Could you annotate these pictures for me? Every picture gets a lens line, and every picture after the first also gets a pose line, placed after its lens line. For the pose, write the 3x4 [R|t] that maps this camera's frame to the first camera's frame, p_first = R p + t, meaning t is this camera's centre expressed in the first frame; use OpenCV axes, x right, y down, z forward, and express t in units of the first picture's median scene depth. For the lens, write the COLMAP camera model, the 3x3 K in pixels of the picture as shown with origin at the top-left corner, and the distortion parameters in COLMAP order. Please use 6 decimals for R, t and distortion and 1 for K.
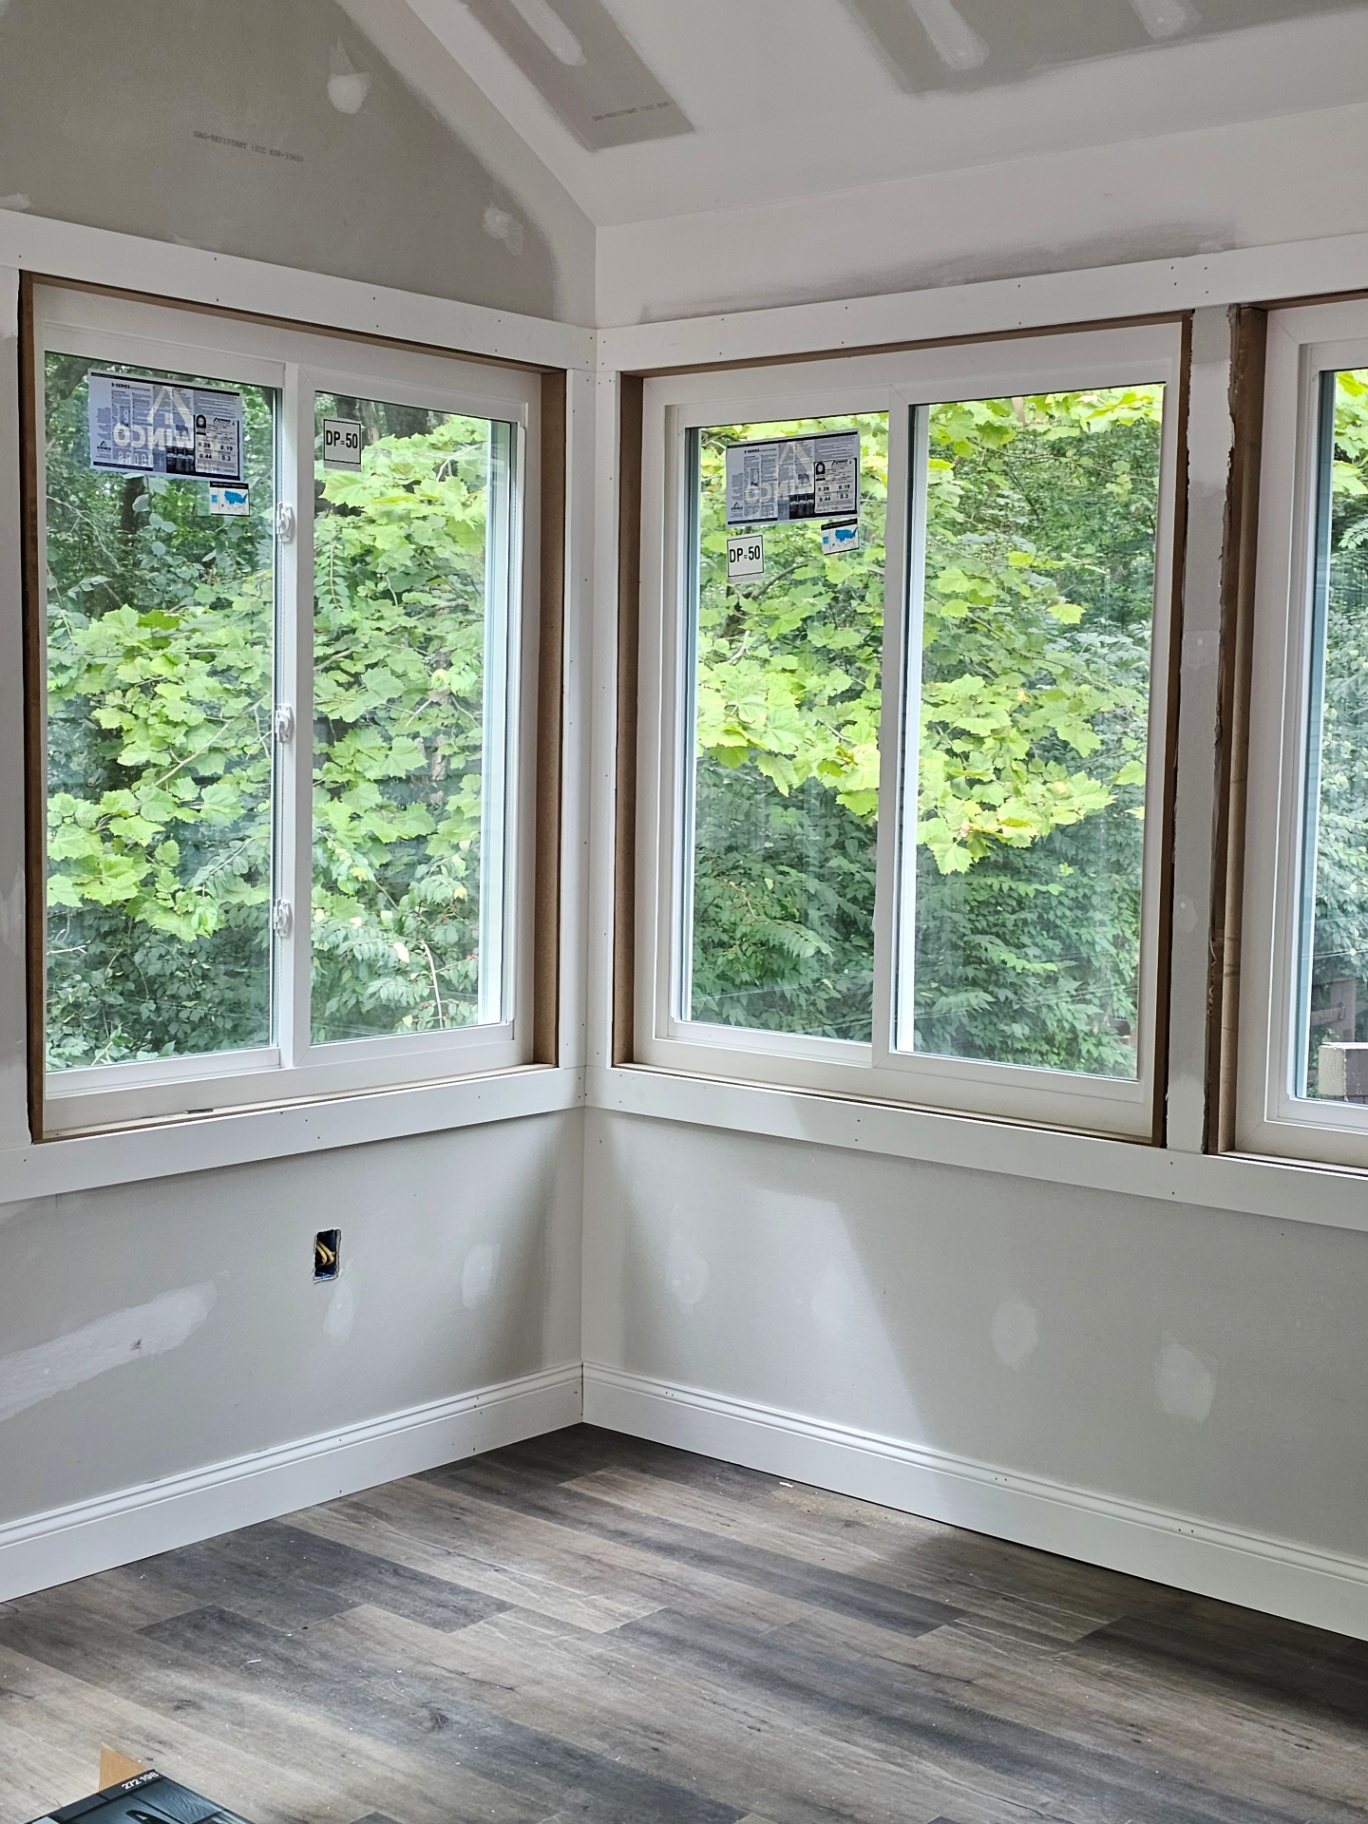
lens RADIAL K [[2488.9, 0, 704.4], [0, 2488.9, 911.2], [0, 0, 1]] dist [0.064890, -0.050585]
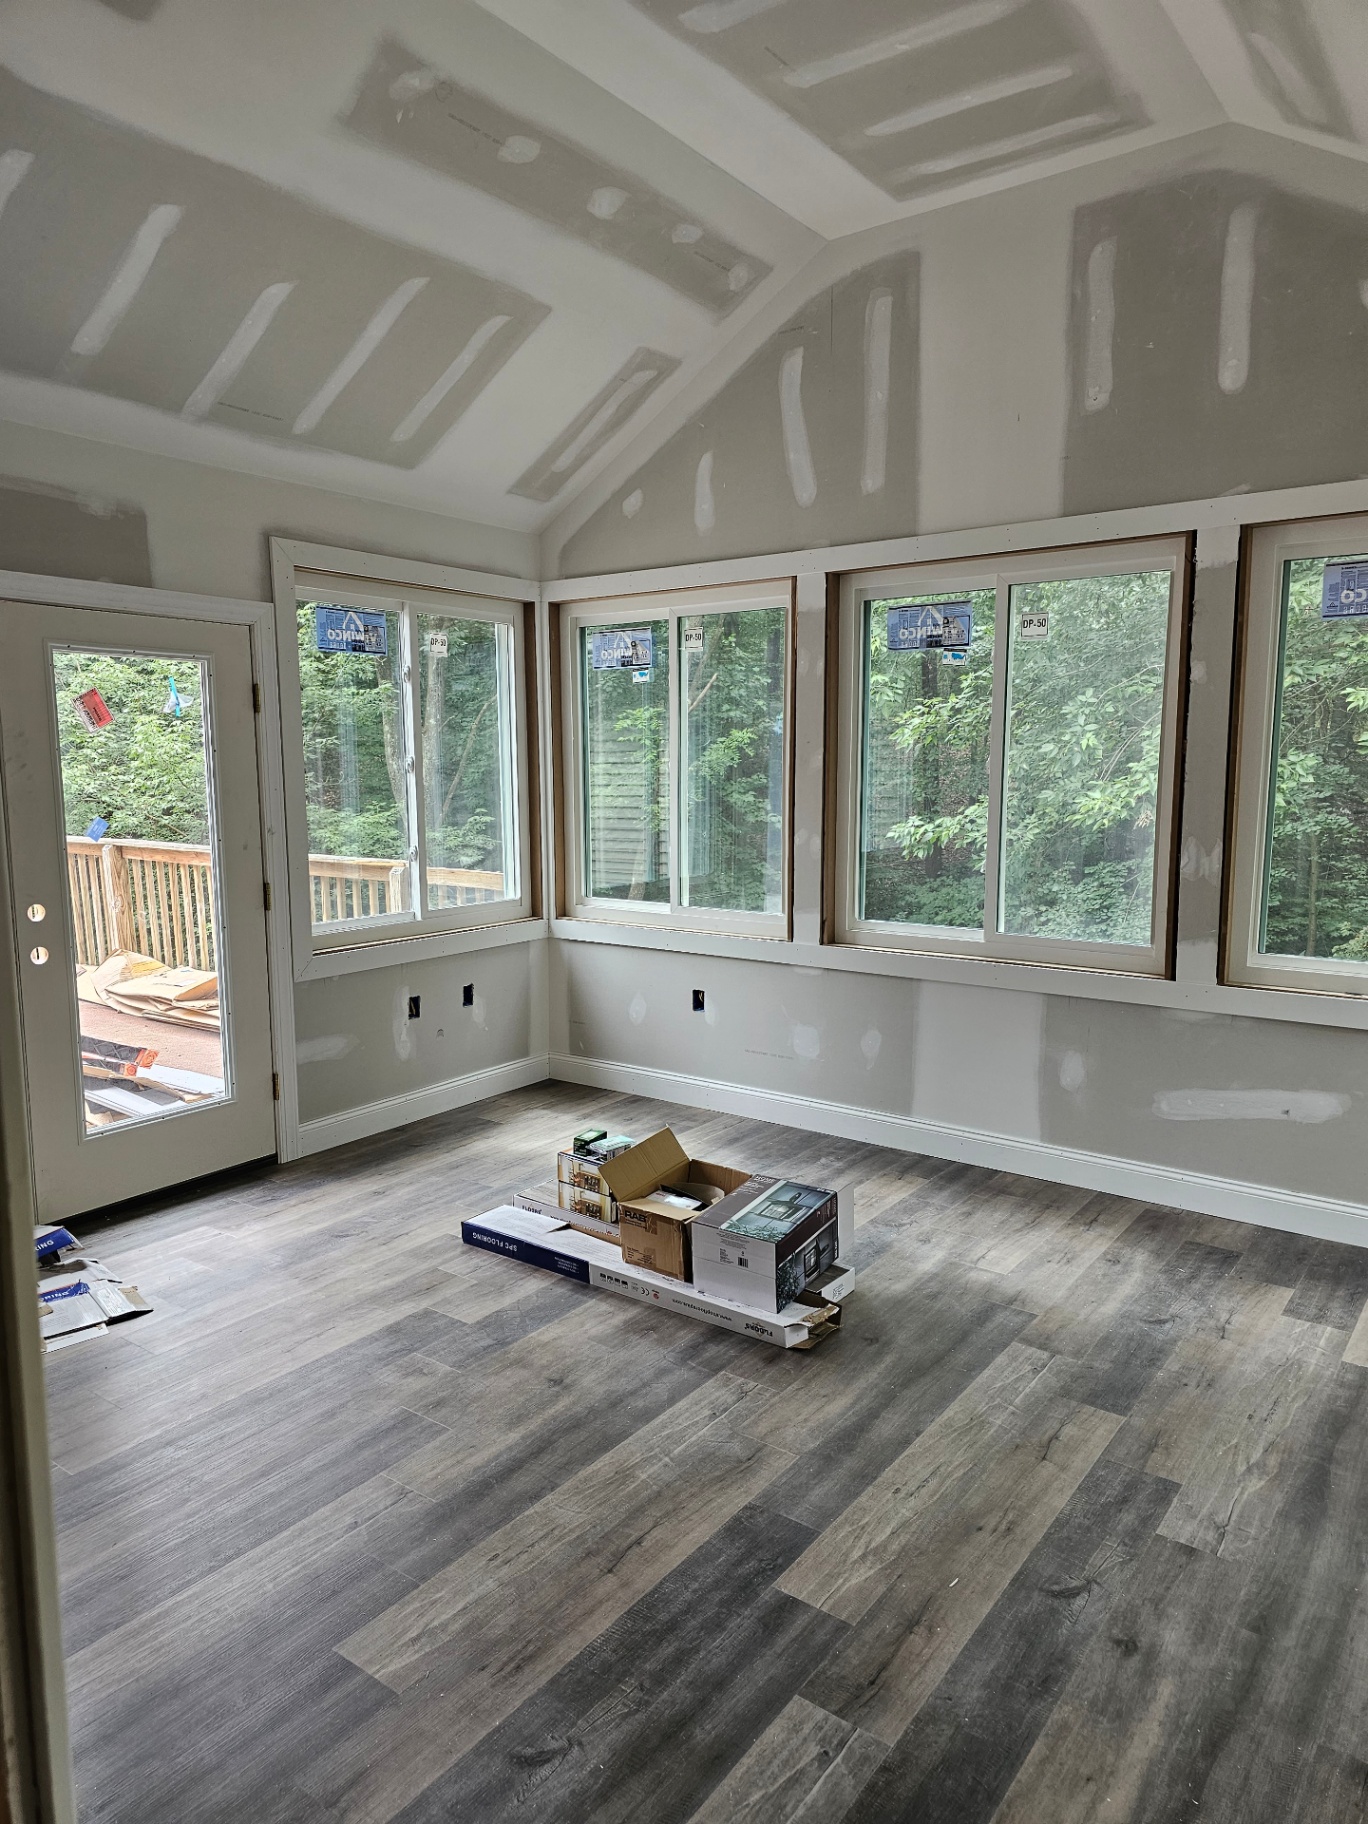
lens RADIAL K [[1228.1, 0, 679.0], [0, 1228.1, 927.3], [0, 0, 1]] dist [0.058586, -0.041472]
pose [[0.084173, 0.125436, -0.988524, 0.672186], [-0.088795, 0.989043, 0.117941, -0.026530], [0.992487, 0.077849, 0.094389, 0.532651]]
